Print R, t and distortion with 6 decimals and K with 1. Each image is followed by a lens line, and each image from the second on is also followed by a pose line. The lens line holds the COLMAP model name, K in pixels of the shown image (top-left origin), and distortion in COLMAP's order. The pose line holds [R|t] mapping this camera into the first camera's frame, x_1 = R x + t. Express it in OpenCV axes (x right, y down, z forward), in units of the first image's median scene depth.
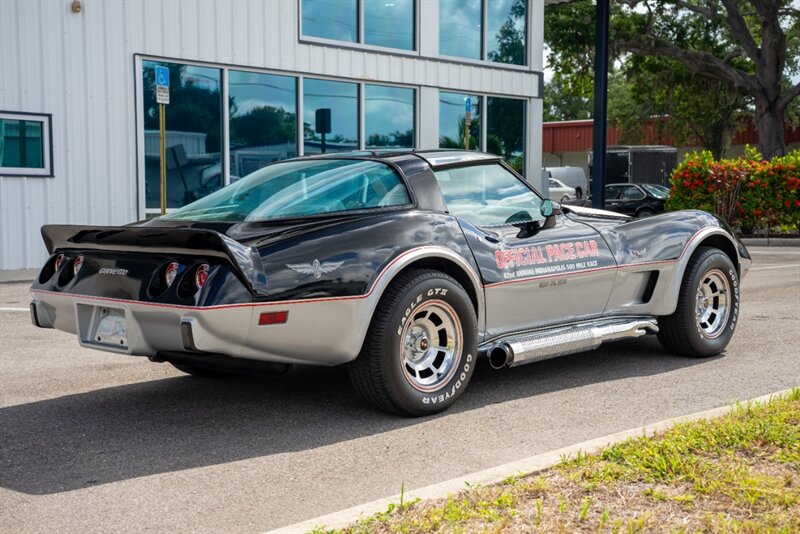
lens RADIAL K [[1114.8, 0, 420.5], [0, 1114.8, 266.0], [0, 0, 1]] dist [0.224556, 0.041117]
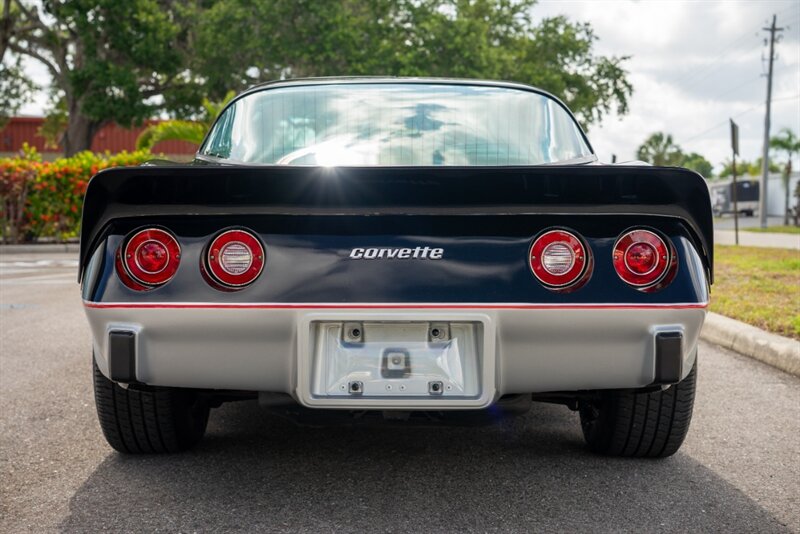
lens RADIAL K [[1114.7, 0, 386.2], [0, 1114.7, 268.7], [0, 0, 1]] dist [0.192446, 0.097961]
pose [[0.713441, -0.032101, 0.699979, -0.587149], [0.041477, 0.999133, 0.003545, 0.008913], [-0.699486, 0.026504, 0.714154, 0.588547]]
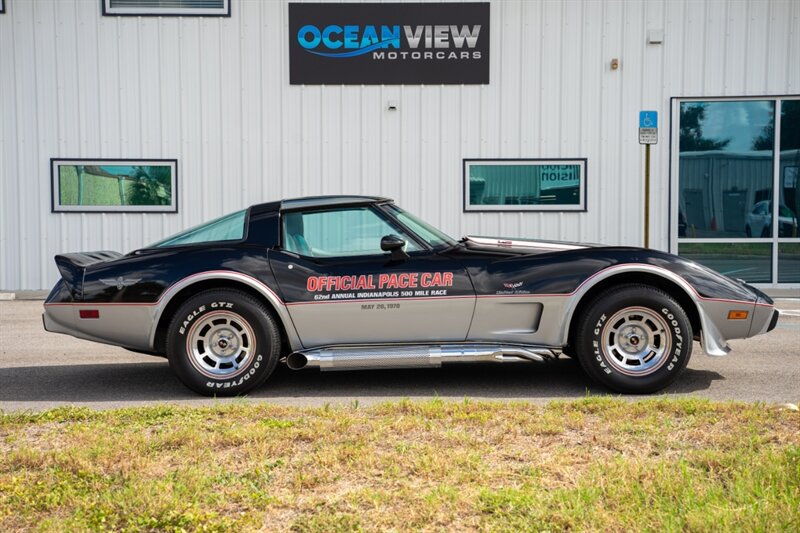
lens RADIAL K [[1109.0, 0, 400.0], [0, 1109.0, 266.5], [0, 0, 1]] dist [0.172820, 0.088240]
pose [[0.686171, 0.026527, -0.726957, 1.086037], [-0.042755, 0.999078, -0.003899, -0.025730], [0.726183, 0.033756, 0.686672, 0.222721]]
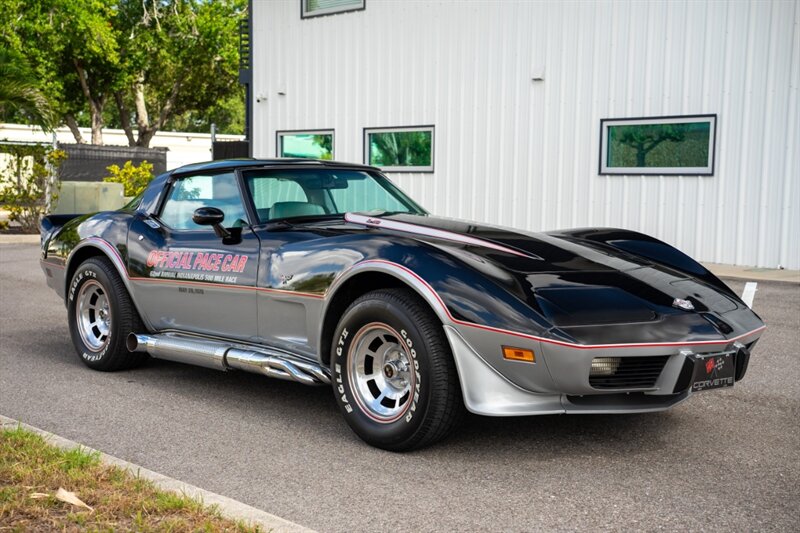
lens RADIAL K [[1109.0, 0, 400.0], [0, 1109.0, 266.5], [0, 0, 1]] dist [0.172820, 0.088240]
pose [[-0.073353, 0.079169, -0.994159, 1.208273], [-0.077781, 0.993354, 0.084844, -0.115993], [0.994268, 0.083551, -0.066708, 1.372627]]
